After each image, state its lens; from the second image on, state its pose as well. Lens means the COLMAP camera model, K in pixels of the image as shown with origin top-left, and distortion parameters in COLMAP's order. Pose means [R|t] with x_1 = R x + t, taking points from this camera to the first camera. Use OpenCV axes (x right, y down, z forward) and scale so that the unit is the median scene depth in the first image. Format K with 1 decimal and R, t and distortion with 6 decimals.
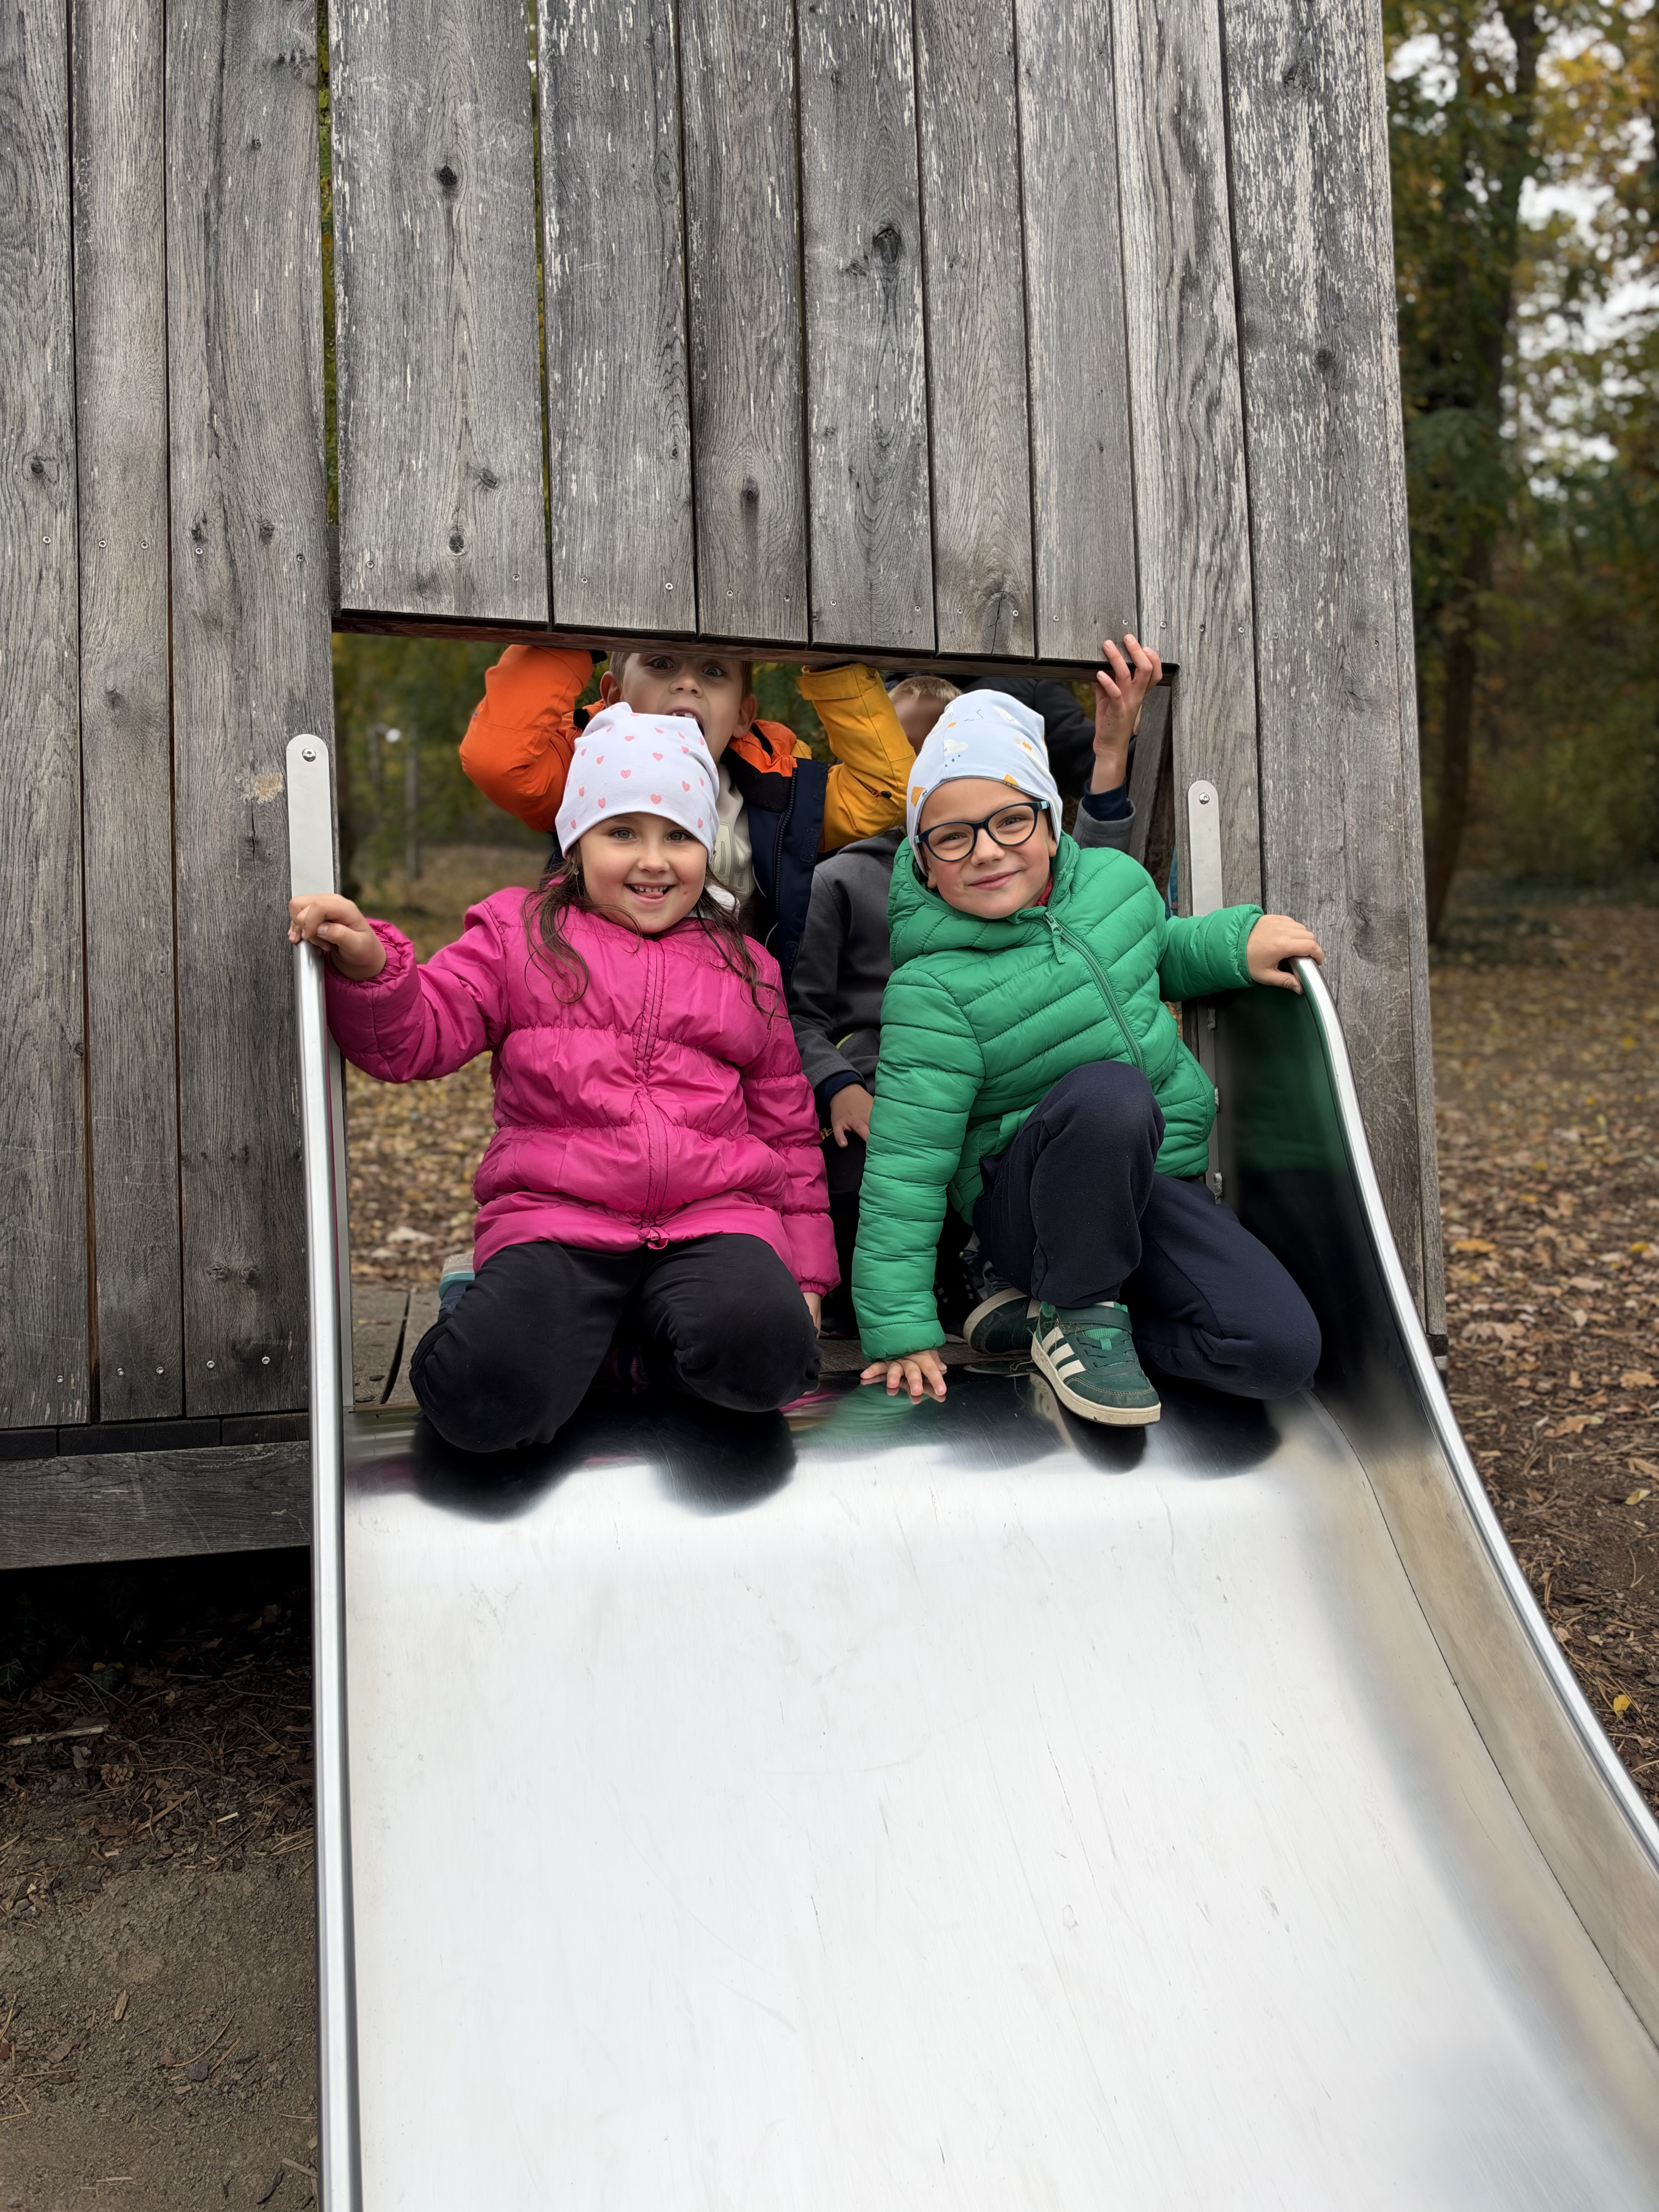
lens RADIAL K [[1581.0, 0, 831.6], [0, 1581.0, 1107.3], [0, 0, 1]] dist [-0.006122, -0.017208]
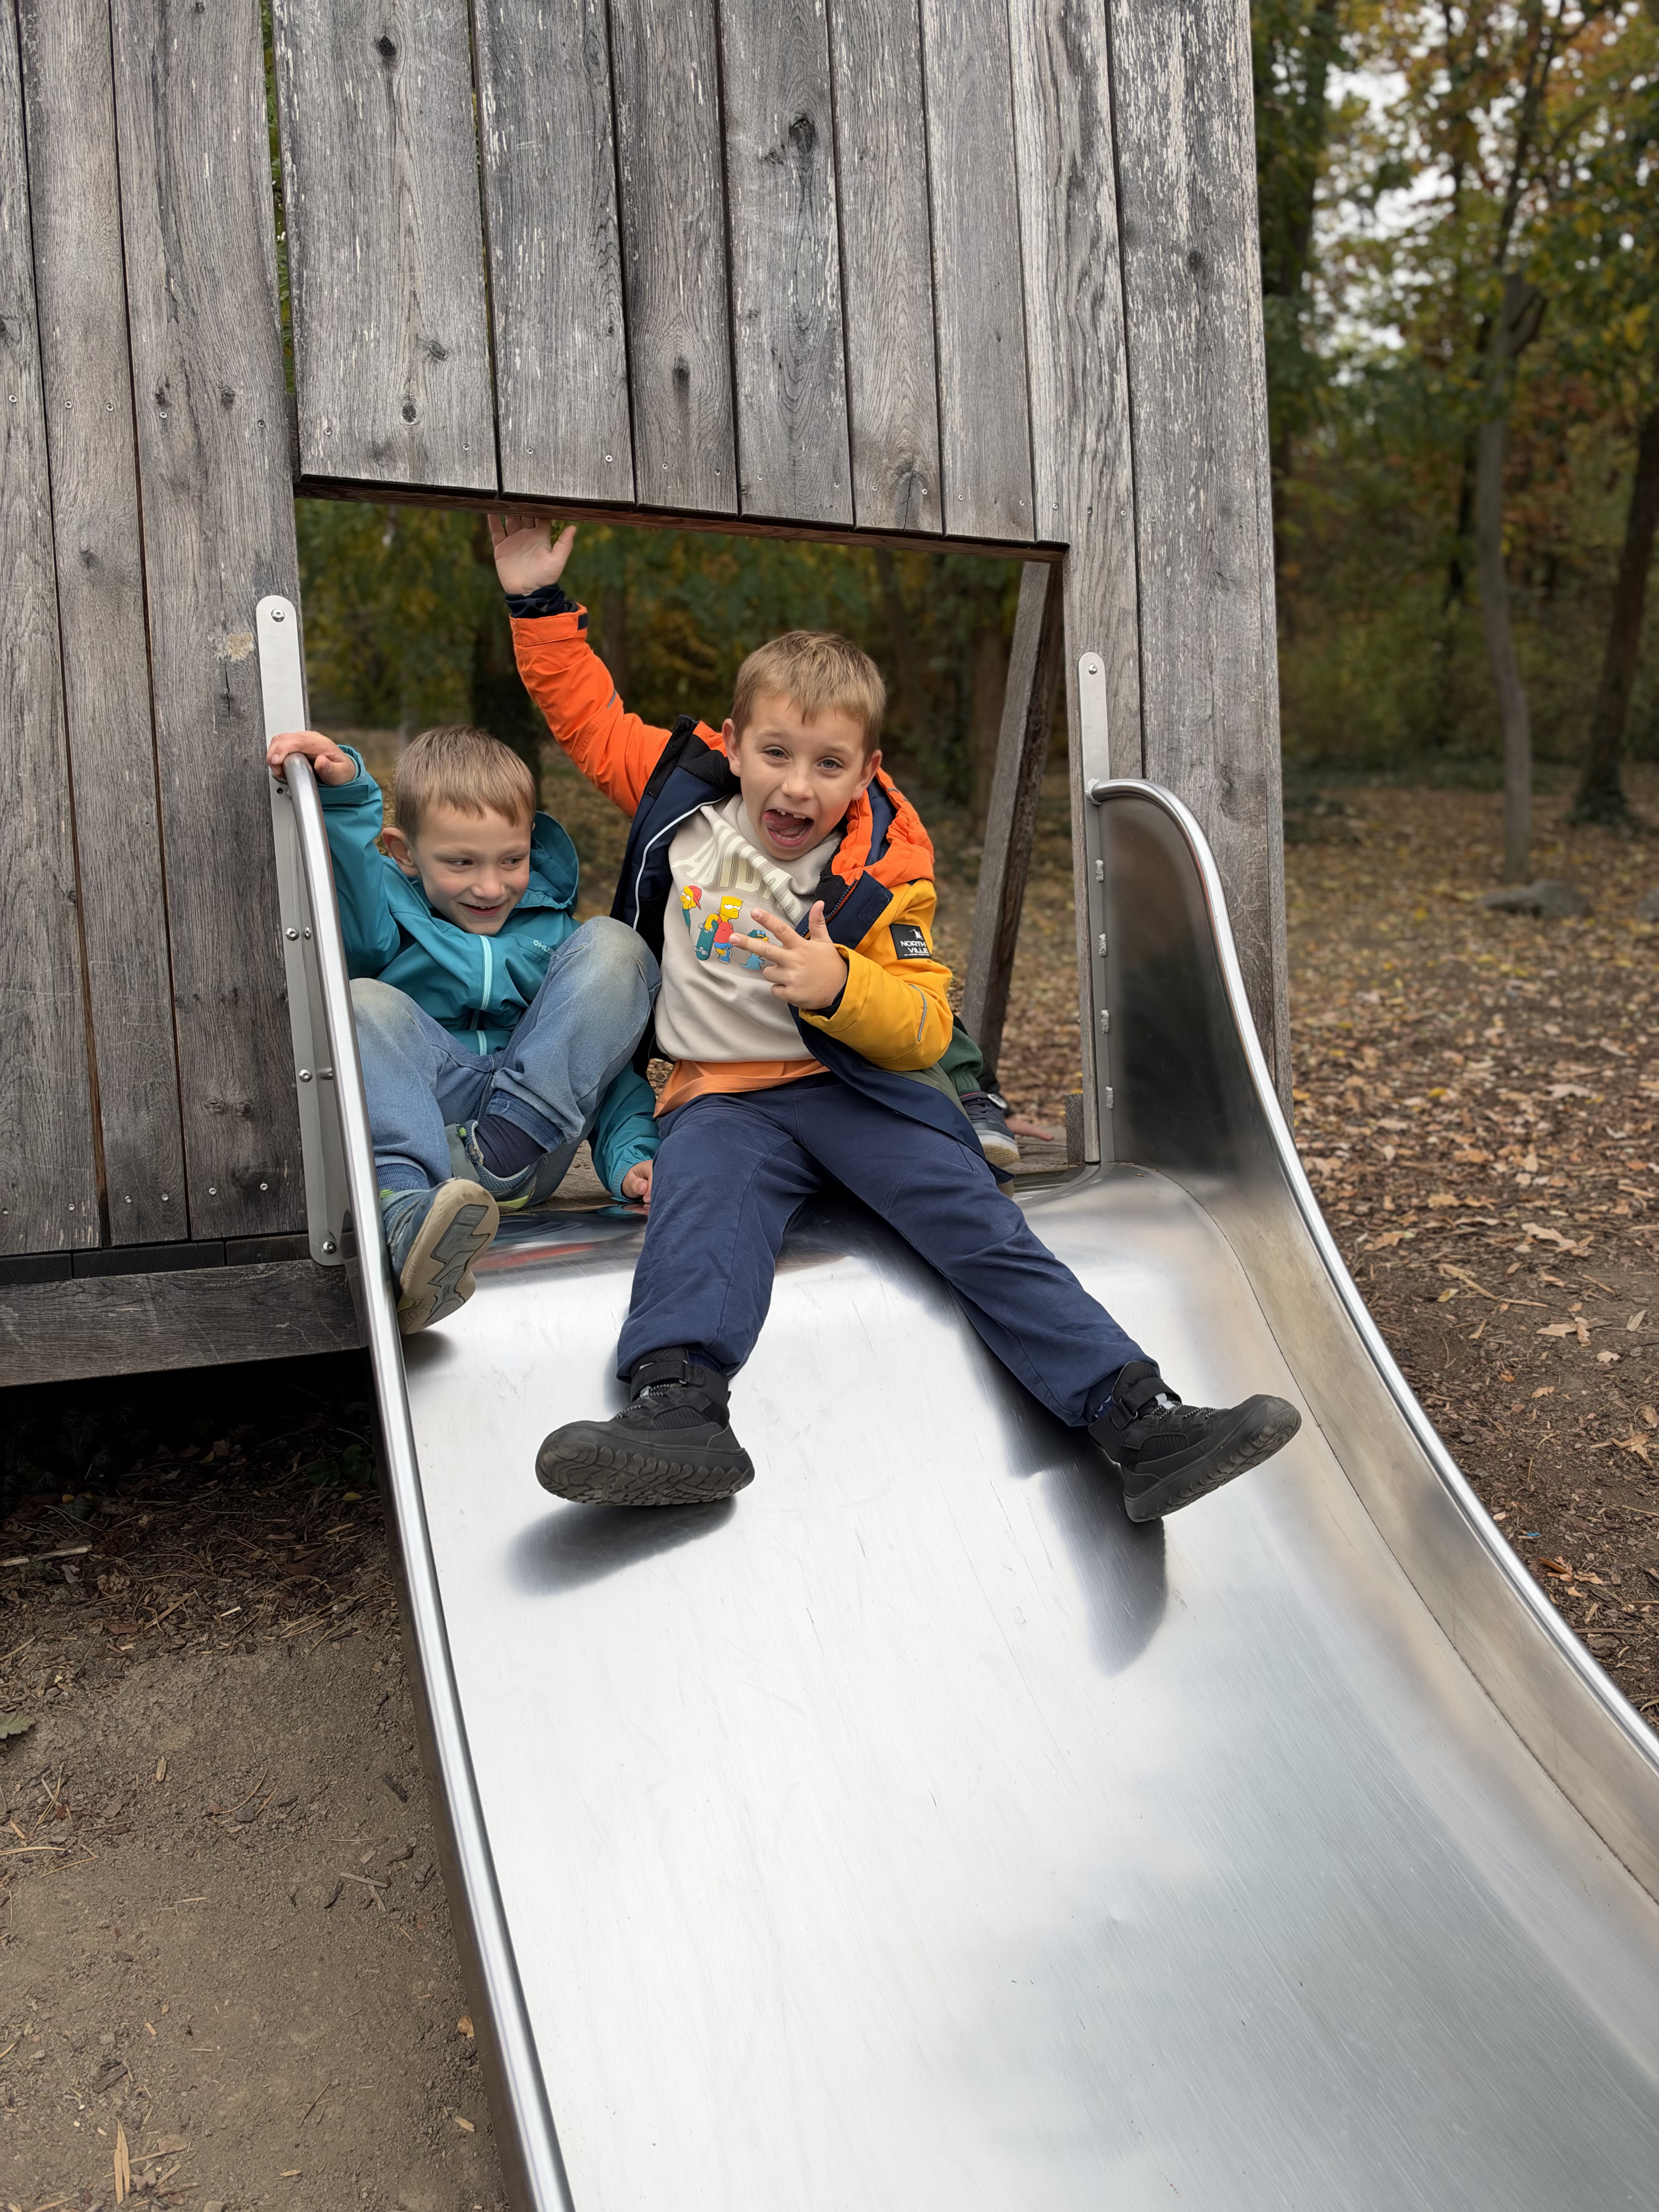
lens RADIAL K [[1581.0, 0, 831.1], [0, 1581.0, 1111.1], [0, 0, 1]] dist [-0.006122, -0.017208]
pose [[0.992641, -0.023015, 0.118889, -0.089815], [0.014293, 0.997178, 0.073698, 0.030997], [-0.120250, -0.071457, 0.990169, -0.099921]]
